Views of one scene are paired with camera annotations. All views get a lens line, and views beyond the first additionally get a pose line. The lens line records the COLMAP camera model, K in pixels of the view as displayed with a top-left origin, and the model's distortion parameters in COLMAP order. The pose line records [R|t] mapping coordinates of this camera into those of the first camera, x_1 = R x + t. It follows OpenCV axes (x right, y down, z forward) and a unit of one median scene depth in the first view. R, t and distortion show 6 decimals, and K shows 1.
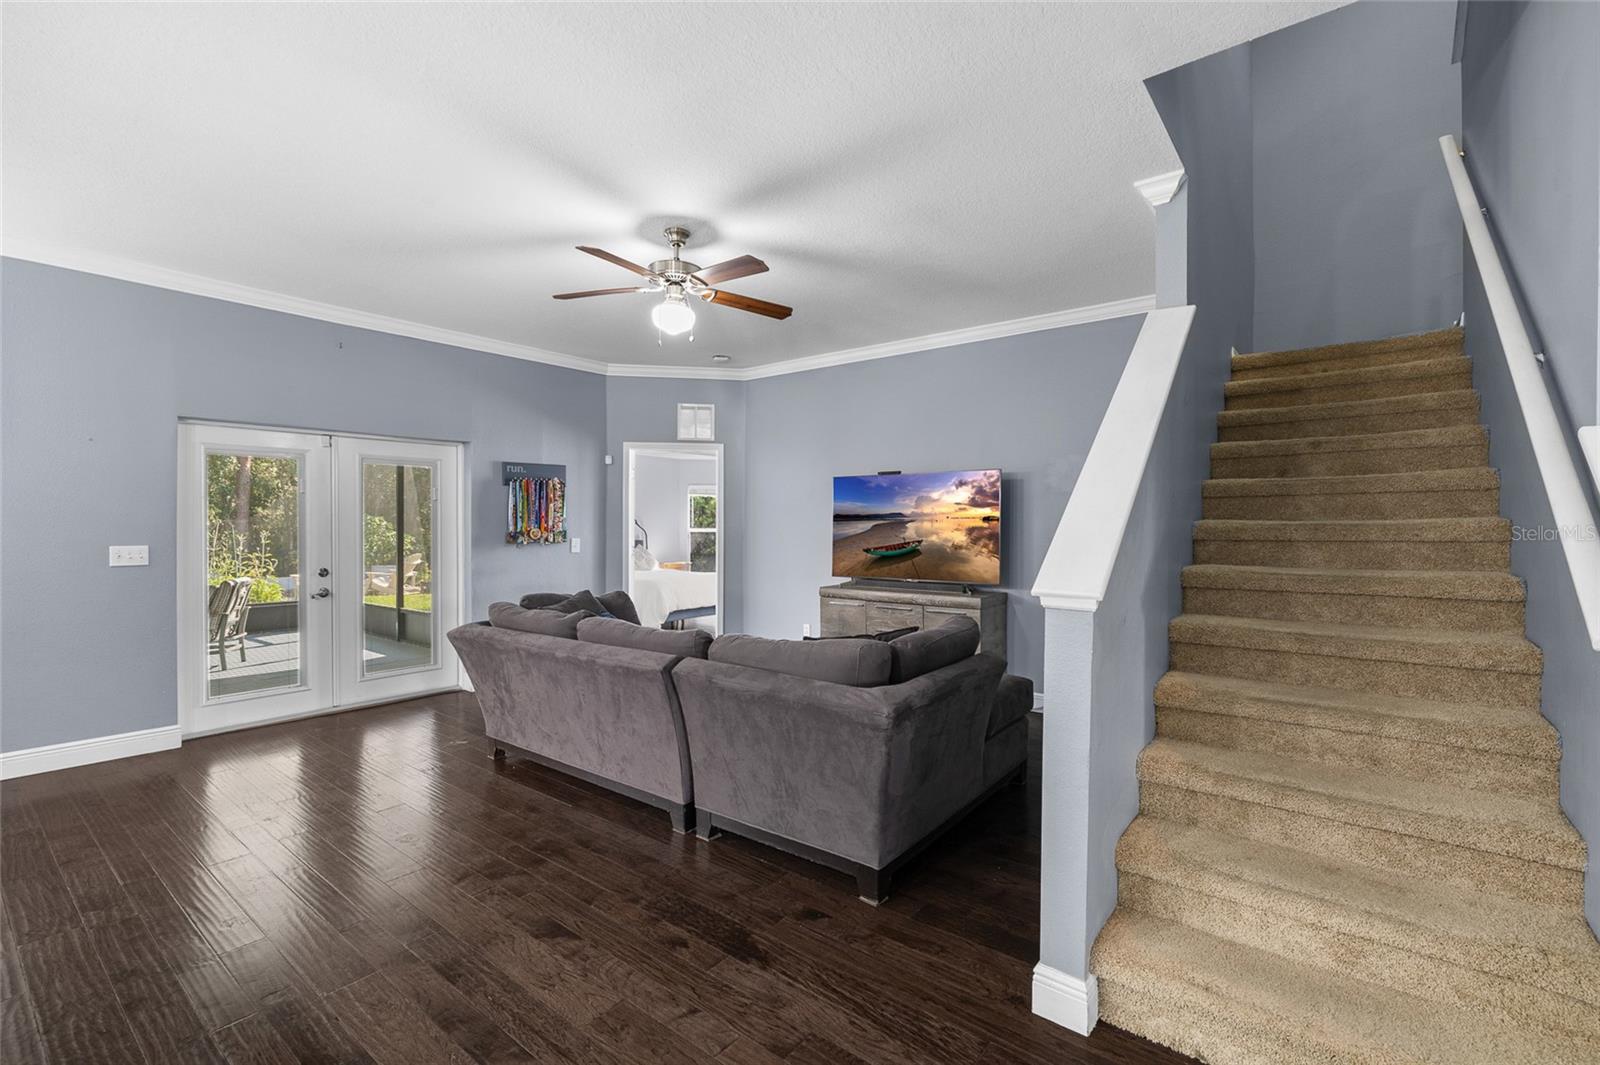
lens RADIAL K [[714.9, 0, 792.7], [0, 714.9, 522.9], [0, 0, 1]] dist [-0.008421, 0.004181]
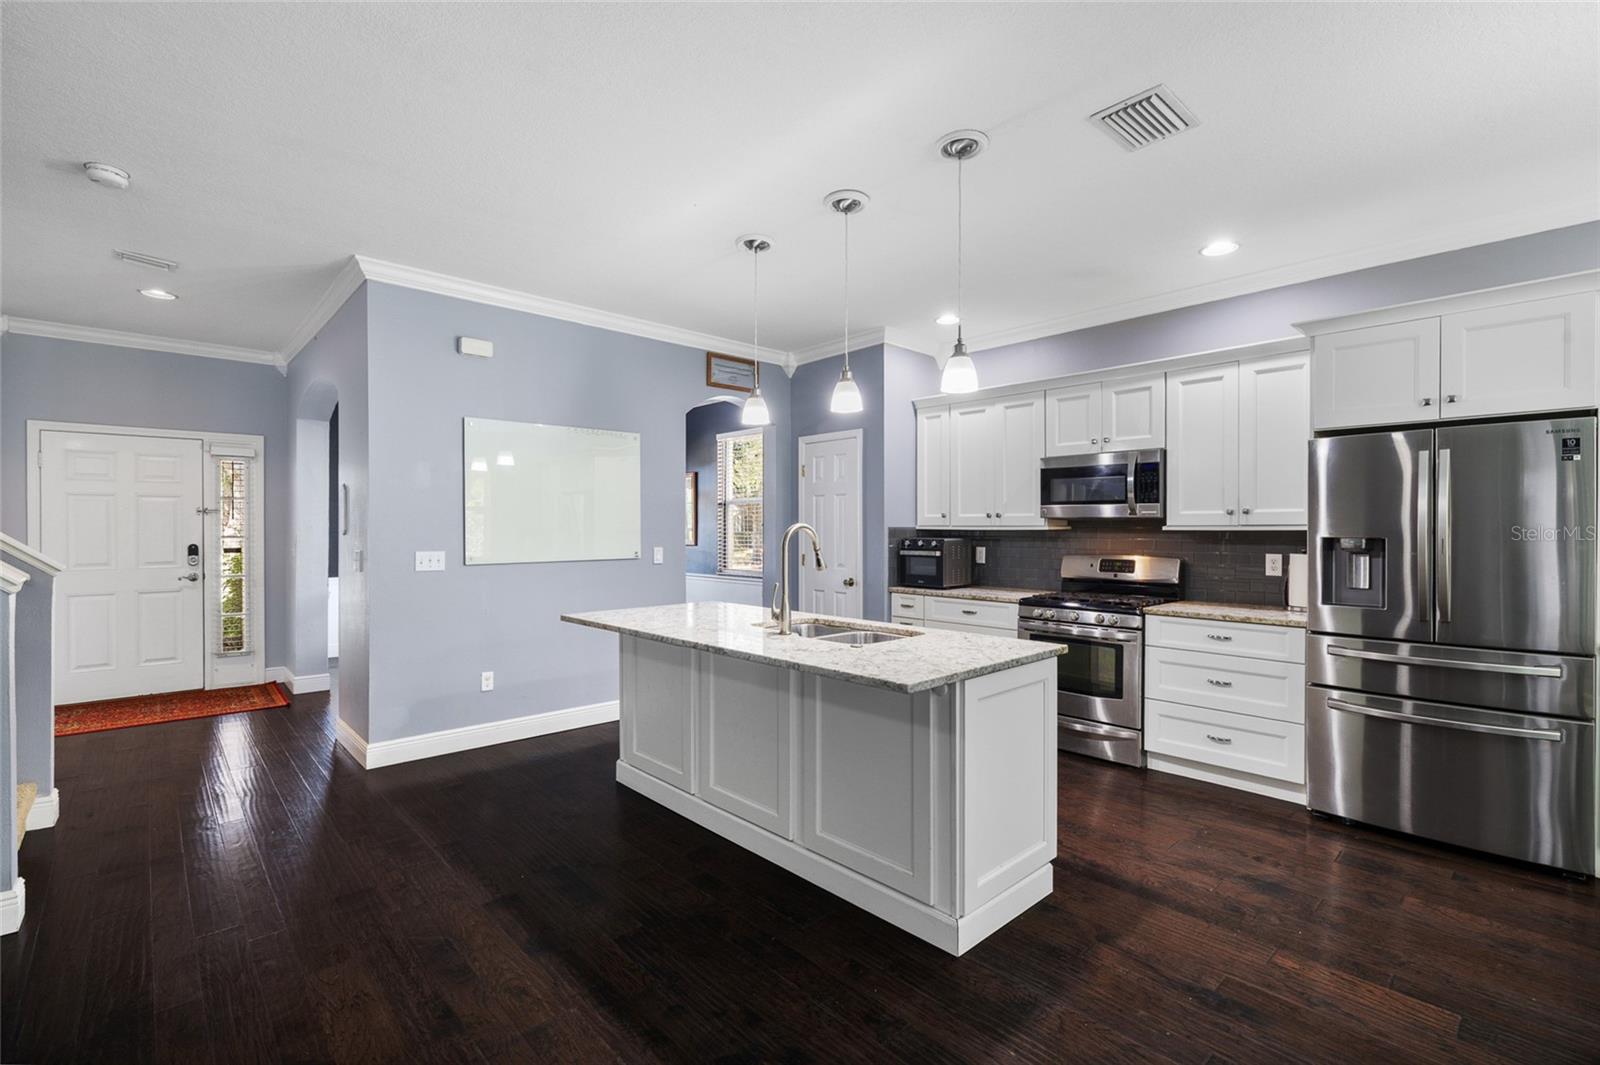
lens RADIAL K [[714.9, 0, 799.5], [0, 714.9, 534.9], [0, 0, 1]] dist [-0.008421, 0.004181]
pose [[-0.988034, -0.005445, 0.154139, -0.444818], [-0.004194, 0.999956, 0.008441, -0.000274], [-0.154178, 0.007693, -0.988013, 0.763632]]
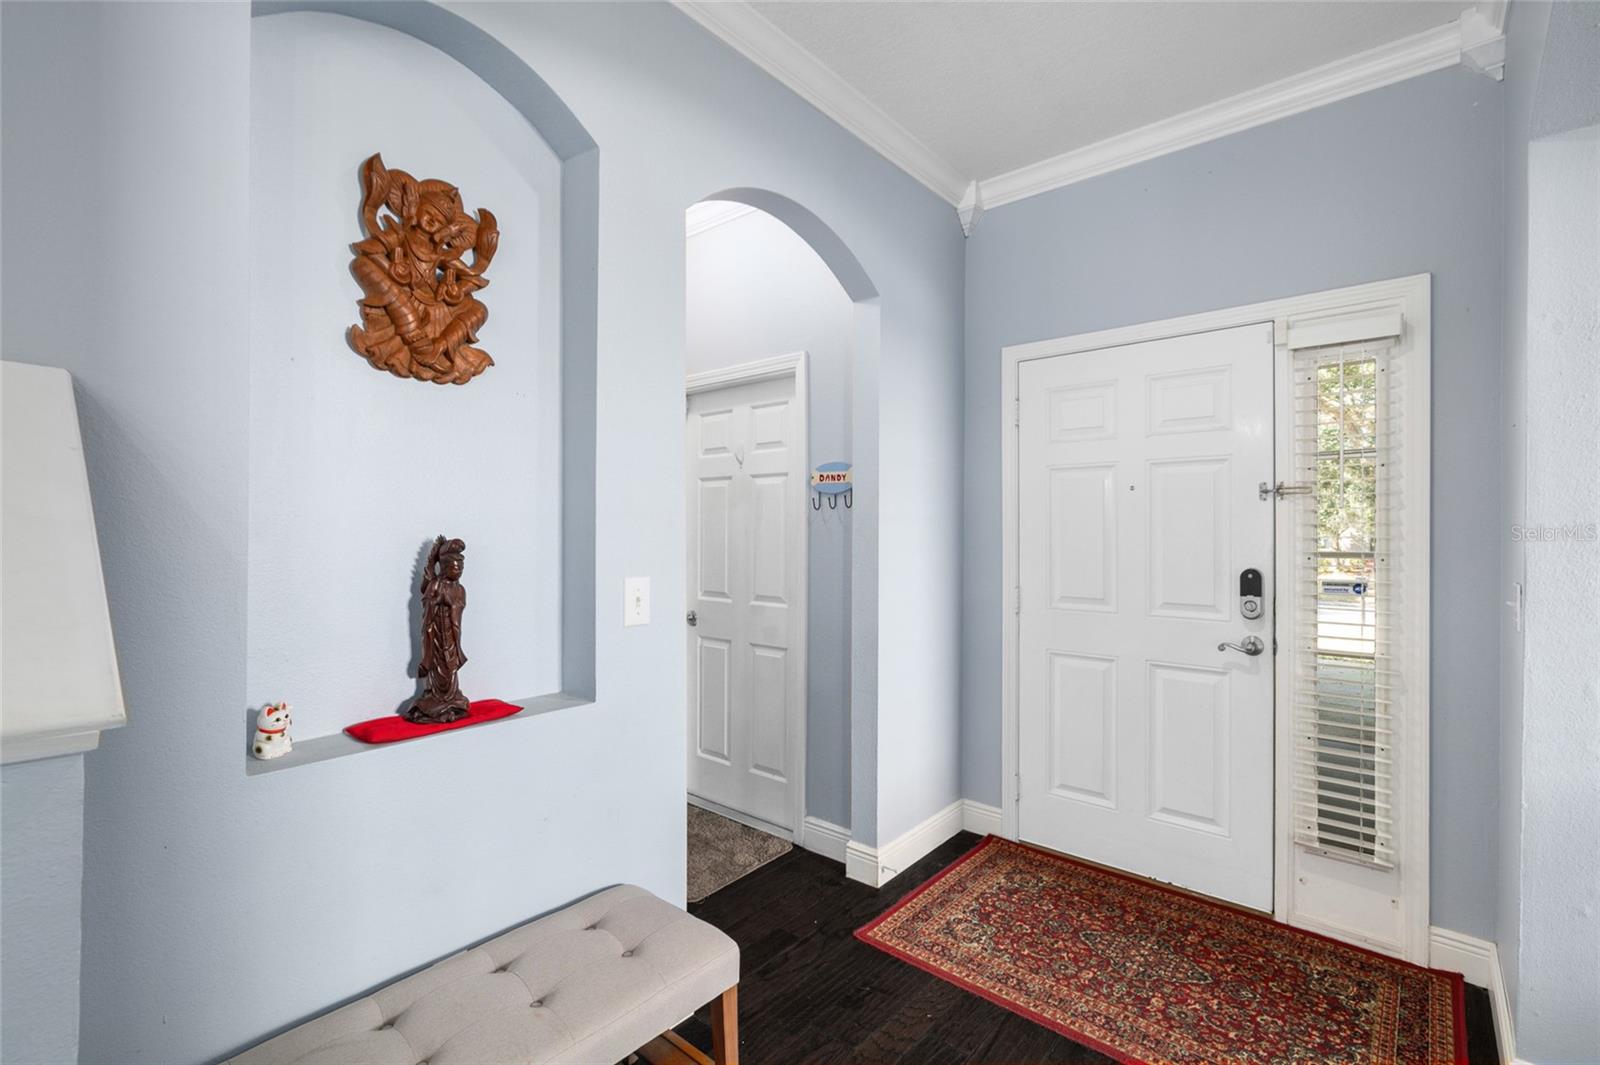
lens RADIAL K [[714.9, 0, 821.4], [0, 714.9, 534.8], [0, 0, 1]] dist [-0.008421, 0.004181]
pose [[0.029861, -0.001841, 0.999552, 0.174893], [-0.004729, 0.999987, 0.001983, 0.004966], [-0.999543, -0.004786, 0.029852, 0.087501]]
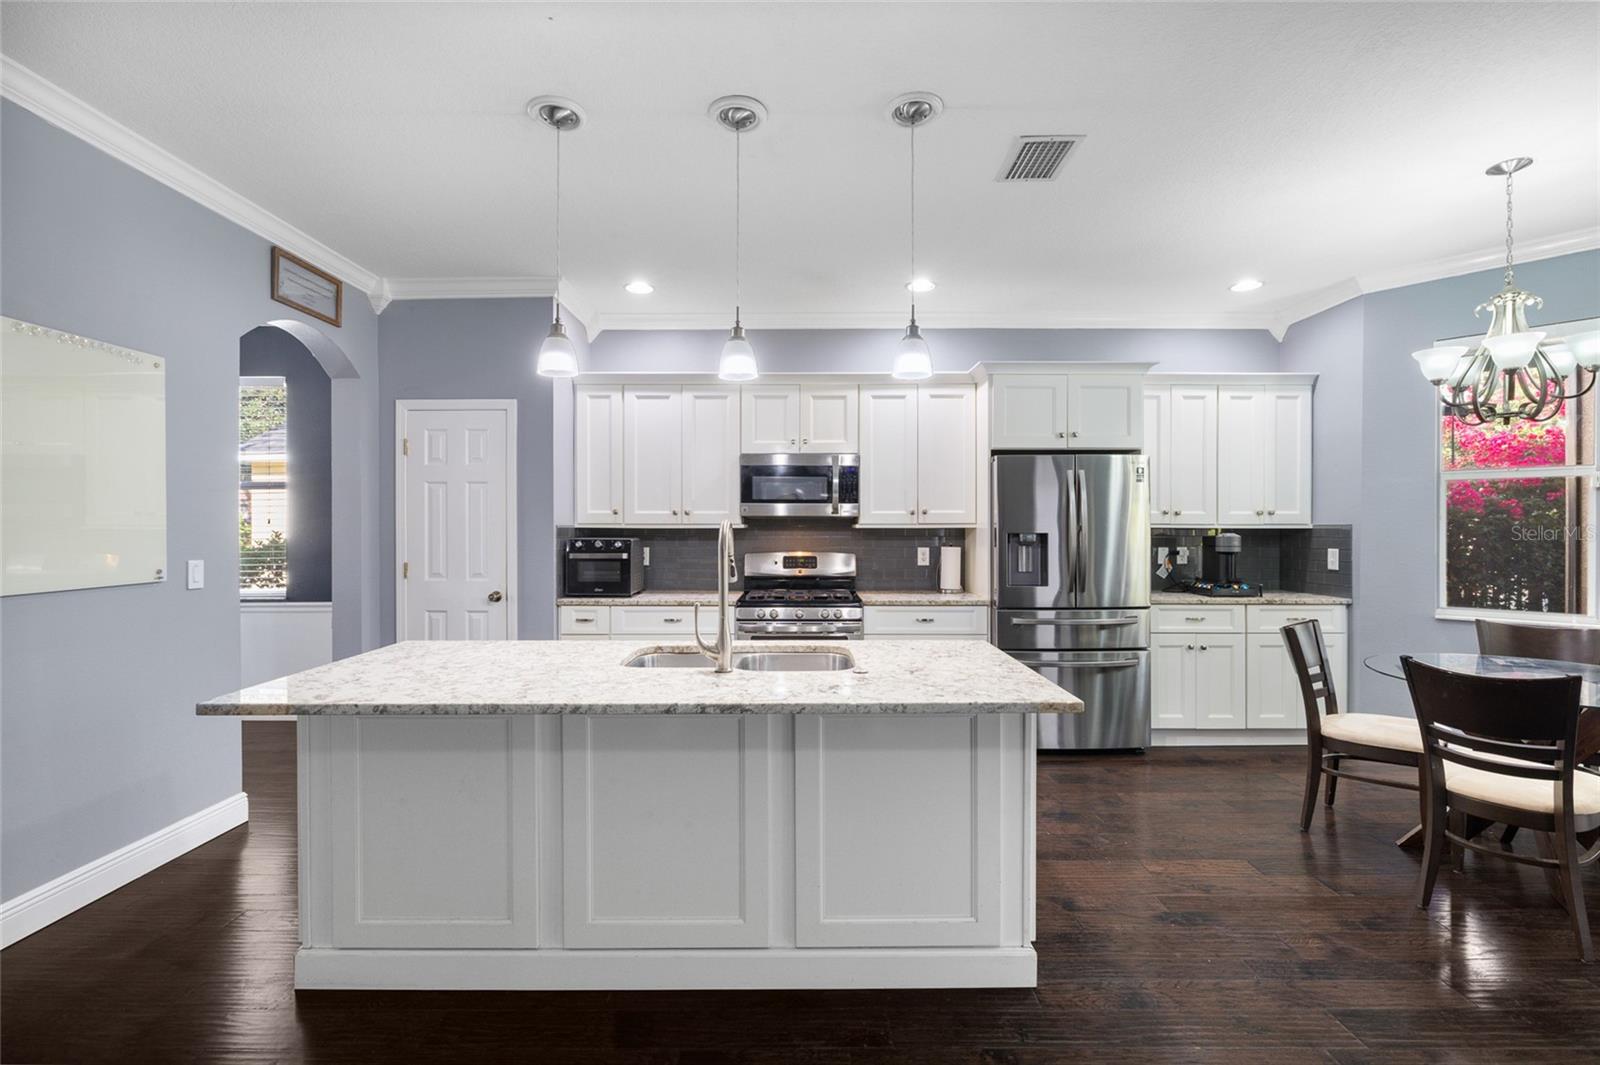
lens RADIAL K [[714.9, 0, 800.4], [0, 714.9, 528.1], [0, 0, 1]] dist [-0.008421, 0.004181]
pose [[-0.784194, -0.001791, -0.620513, -0.114281], [-0.000513, 0.999997, -0.002238, 0.001520], [0.620515, -0.001436, -0.784193, 0.551814]]
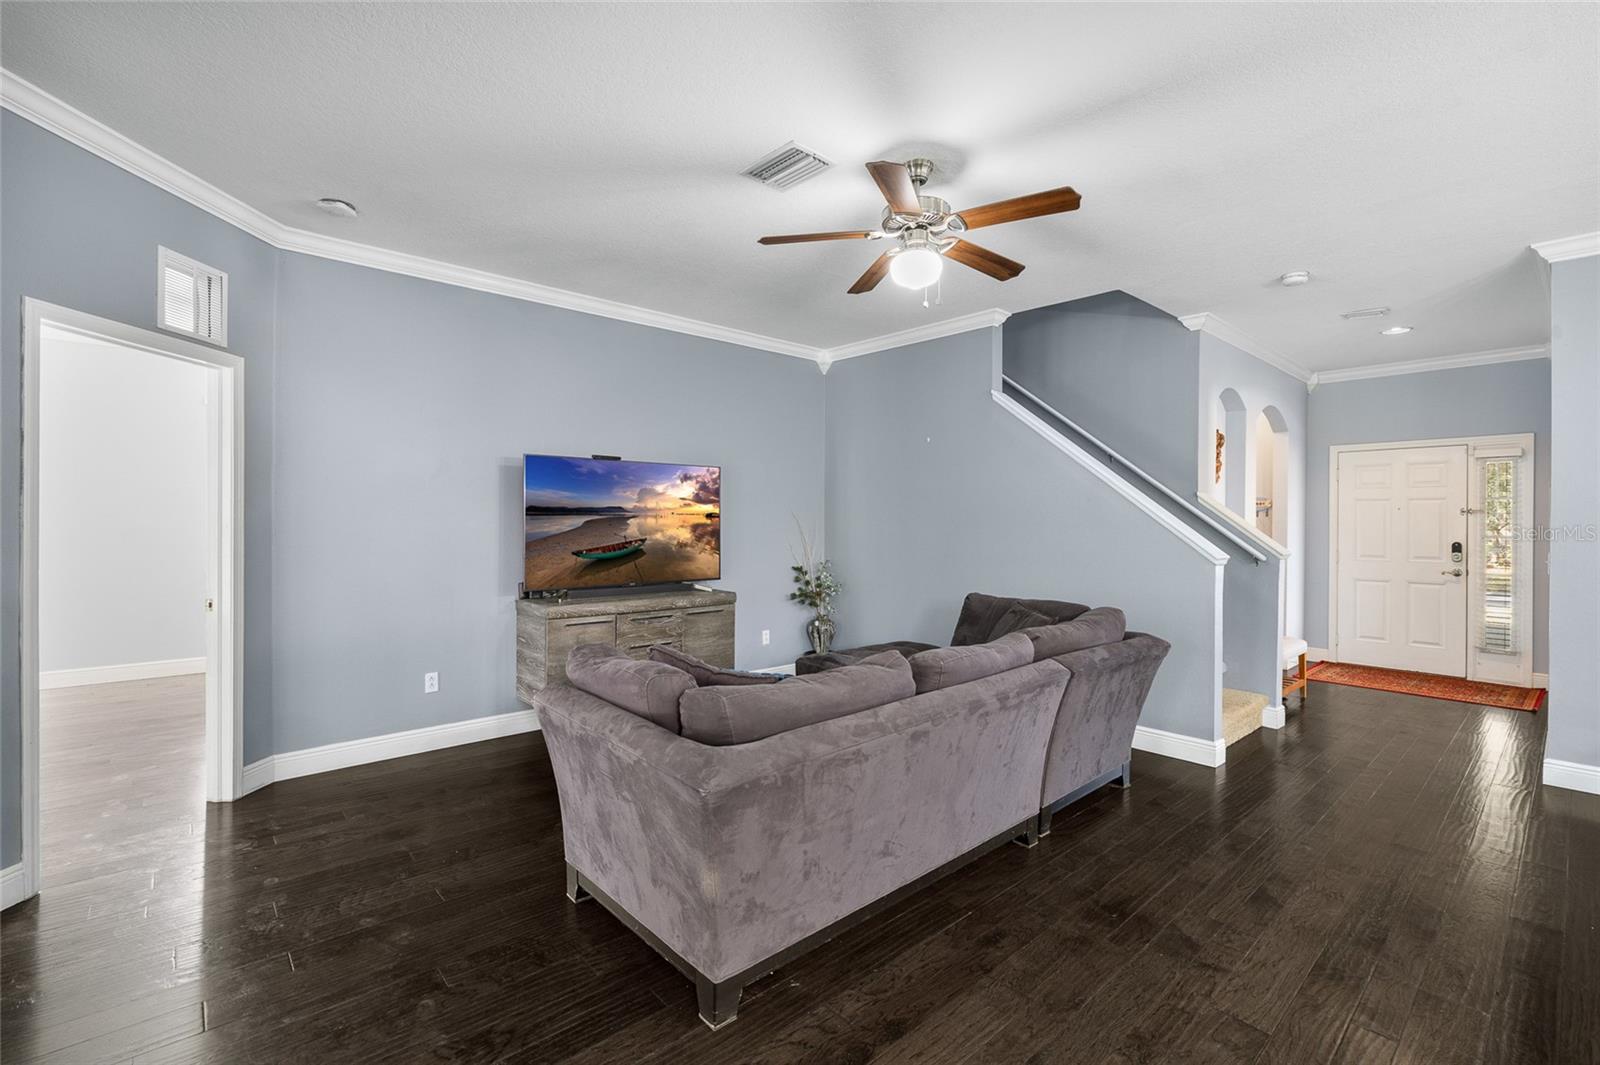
lens RADIAL K [[714.9, 0, 808.2], [0, 714.9, 521.3], [0, 0, 1]] dist [-0.008421, 0.004181]
pose [[0.161645, 0.000527, 0.986849, -0.701316], [-0.008373, 0.999965, 0.000838, 0.000609], [-0.986814, -0.008398, 0.161643, 0.699449]]
